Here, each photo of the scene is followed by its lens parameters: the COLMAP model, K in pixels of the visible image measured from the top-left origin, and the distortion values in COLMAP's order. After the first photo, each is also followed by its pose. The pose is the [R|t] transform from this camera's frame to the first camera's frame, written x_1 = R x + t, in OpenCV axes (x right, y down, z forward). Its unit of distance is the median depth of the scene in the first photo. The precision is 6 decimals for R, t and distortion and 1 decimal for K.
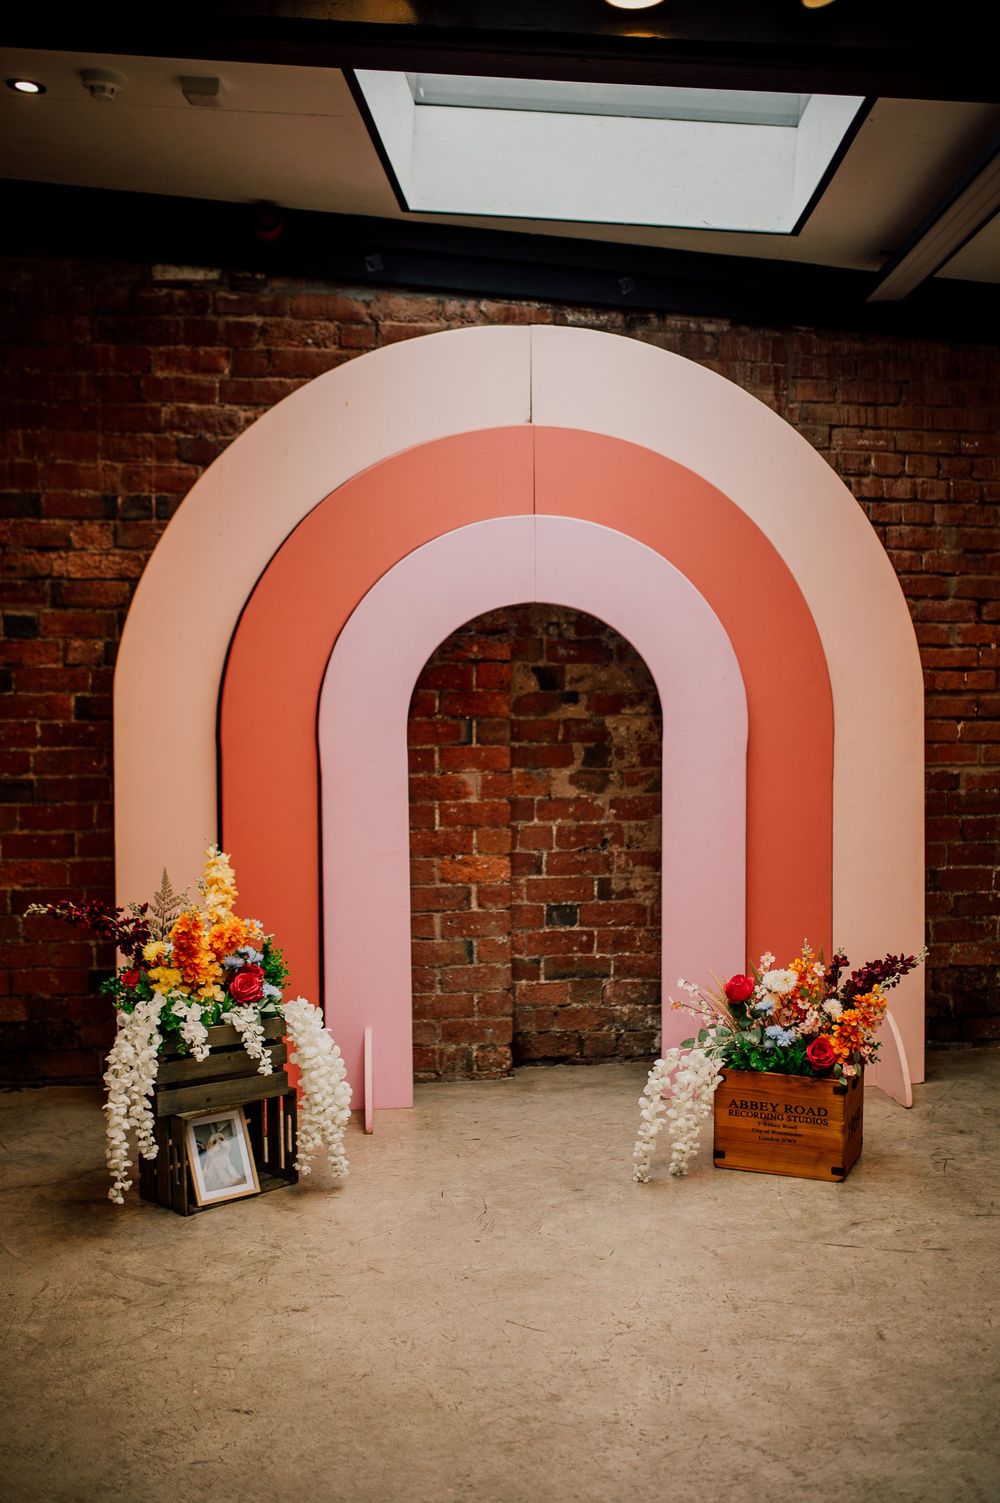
lens RADIAL K [[1459.4, 0, 500.0], [0, 1459.4, 751.5], [0, 0, 1]] dist [-0.063276, 0.137940]
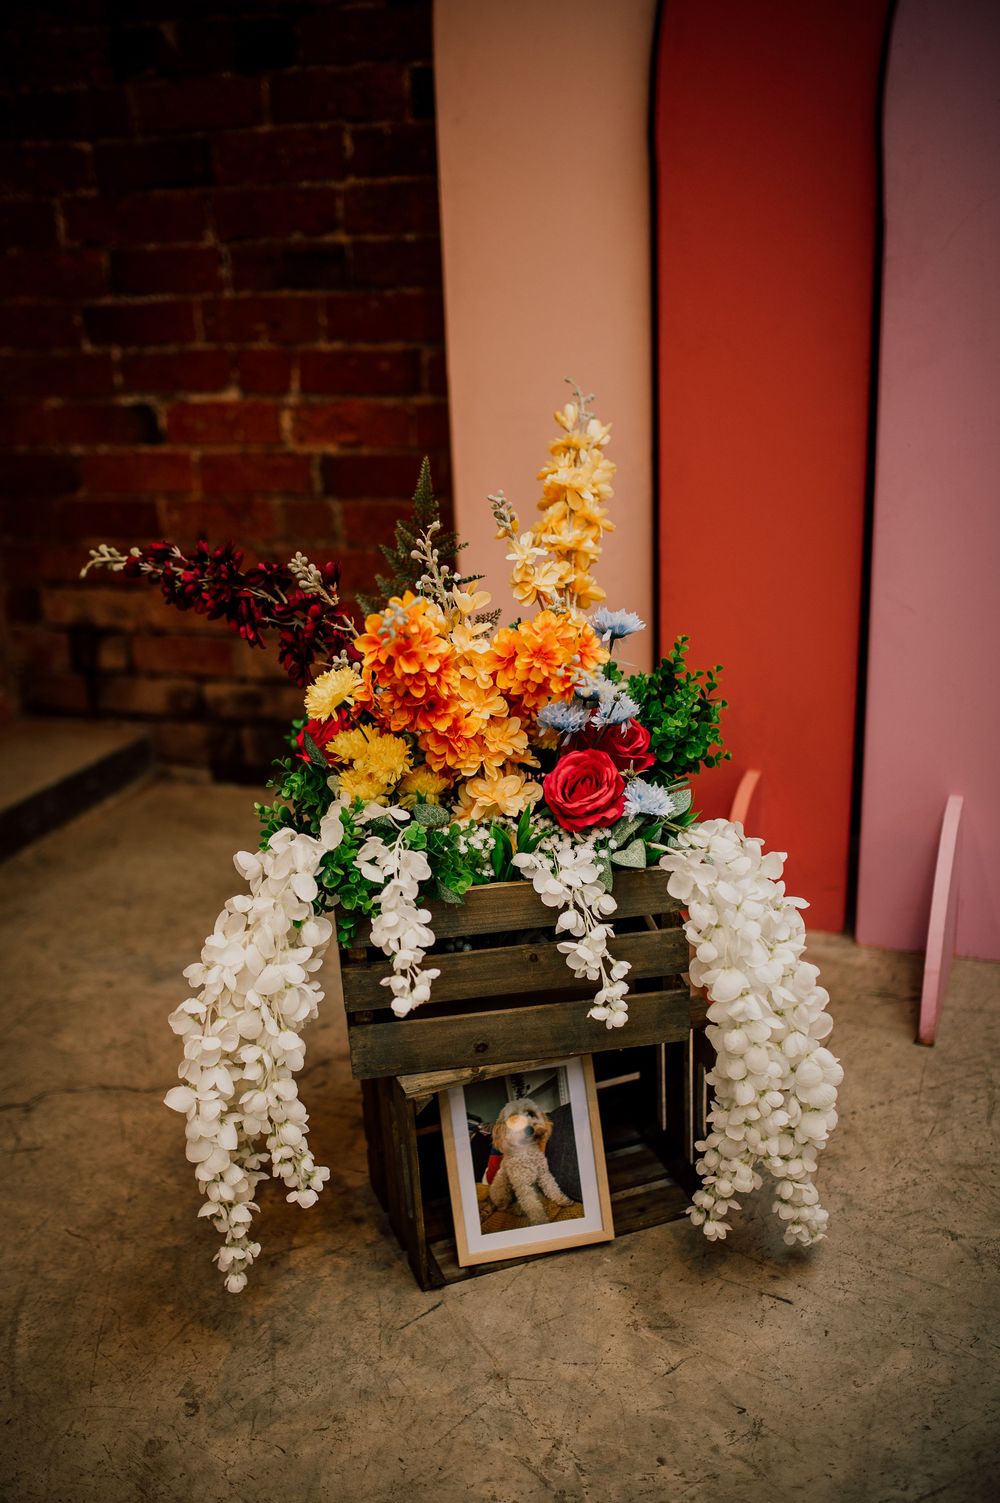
lens RADIAL K [[1504.9, 0, 497.3], [0, 1504.9, 744.0], [0, 0, 1]] dist [-0.047364, 0.035375]
pose [[0.900935, 0.124392, -0.415745, -0.024588], [0.018760, 0.945976, 0.323693, 0.016923], [0.433549, -0.299426, 0.849929, 0.533710]]
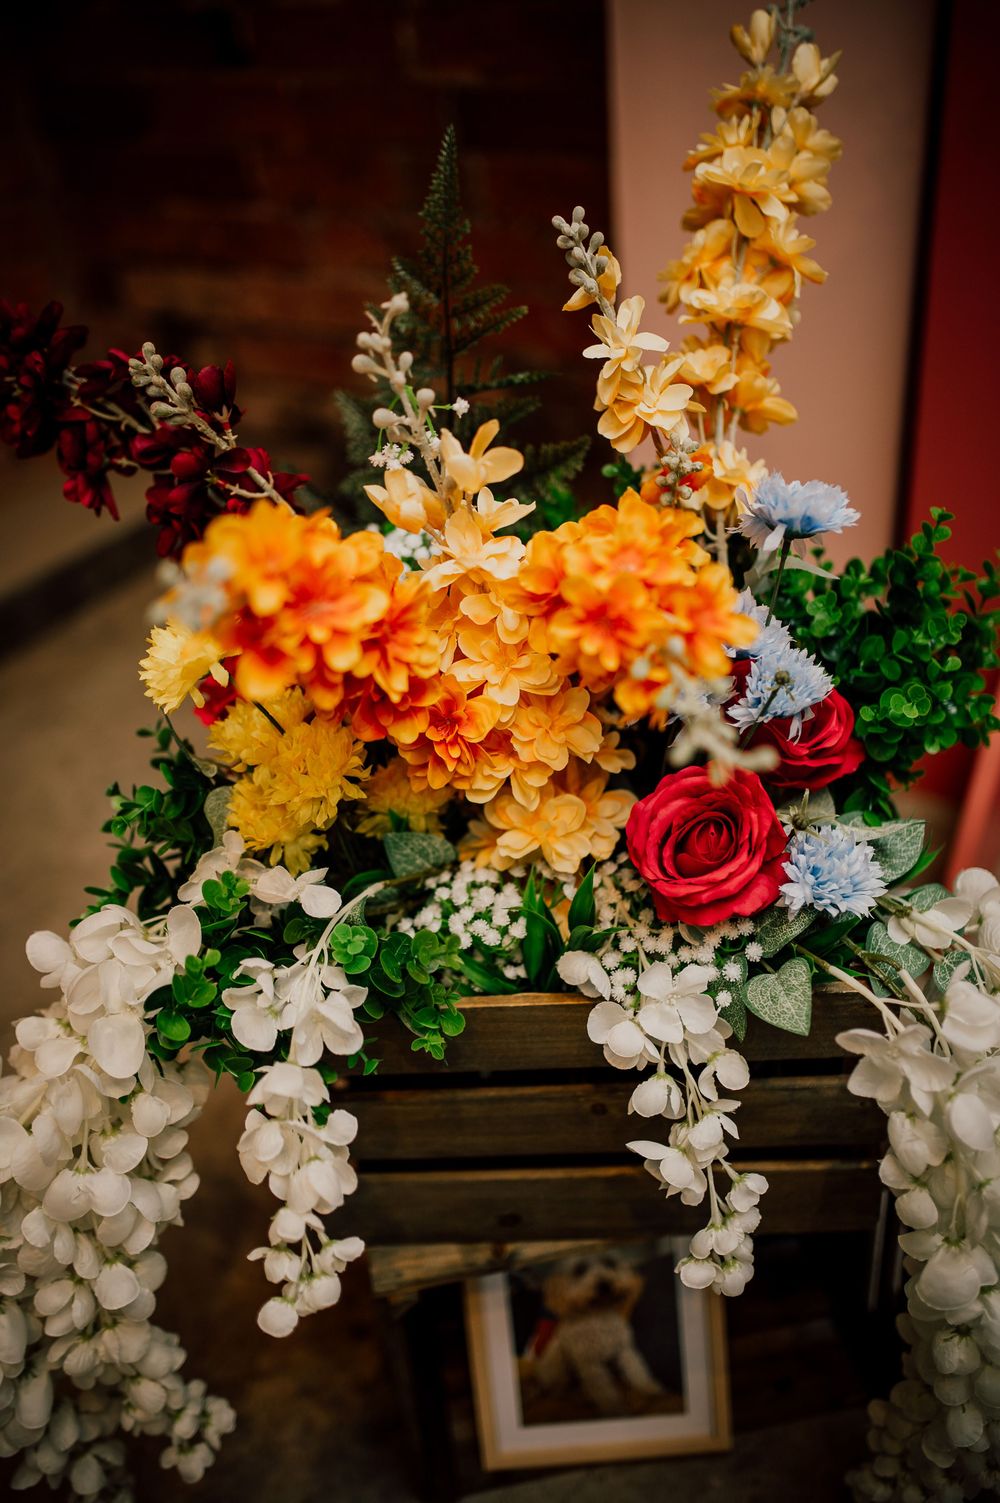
lens RADIAL K [[1441.0, 0, 517.6], [0, 1441.0, 745.6], [0, 0, 1]] dist [-0.062310, 0.089215]
pose [[0.815719, 0.286088, -0.502748, -0.082970], [0.042971, 0.836761, 0.545880, 0.036569], [0.576849, -0.466888, 0.670269, 0.704601]]
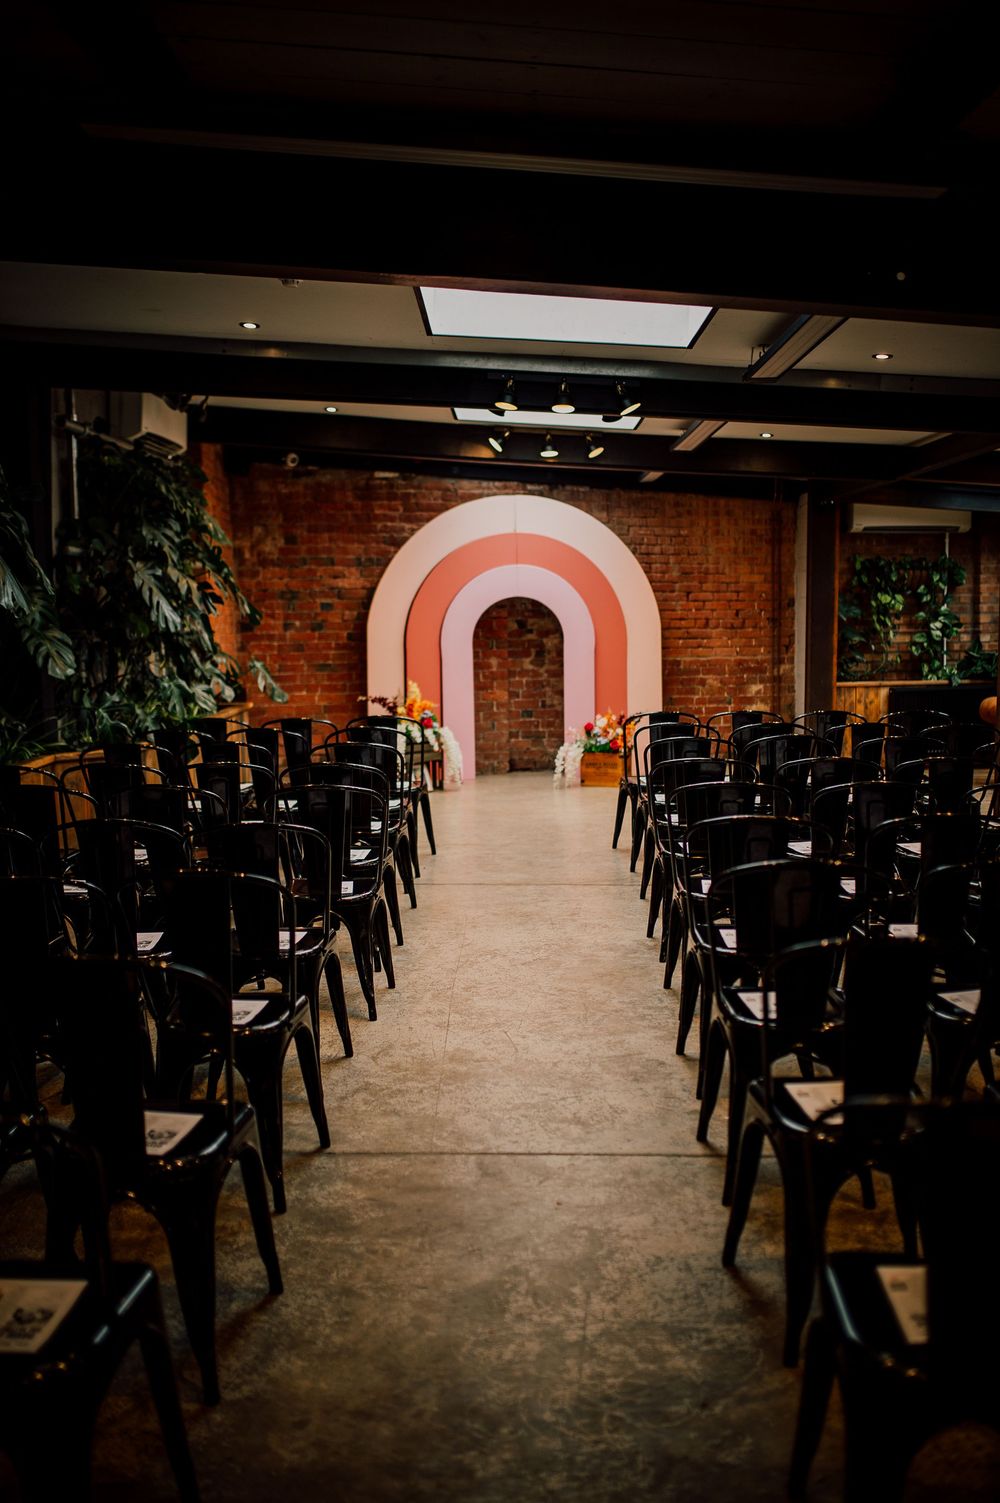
lens RADIAL K [[1459.4, 0, 500.0], [0, 1459.4, 751.5], [0, 0, 1]] dist [-0.063276, 0.137940]
pose [[0.999079, -0.011873, 0.041241, -0.122297], [0.010743, 0.999563, 0.027523, 0.111784], [-0.041550, -0.027055, 0.998770, -1.711650]]
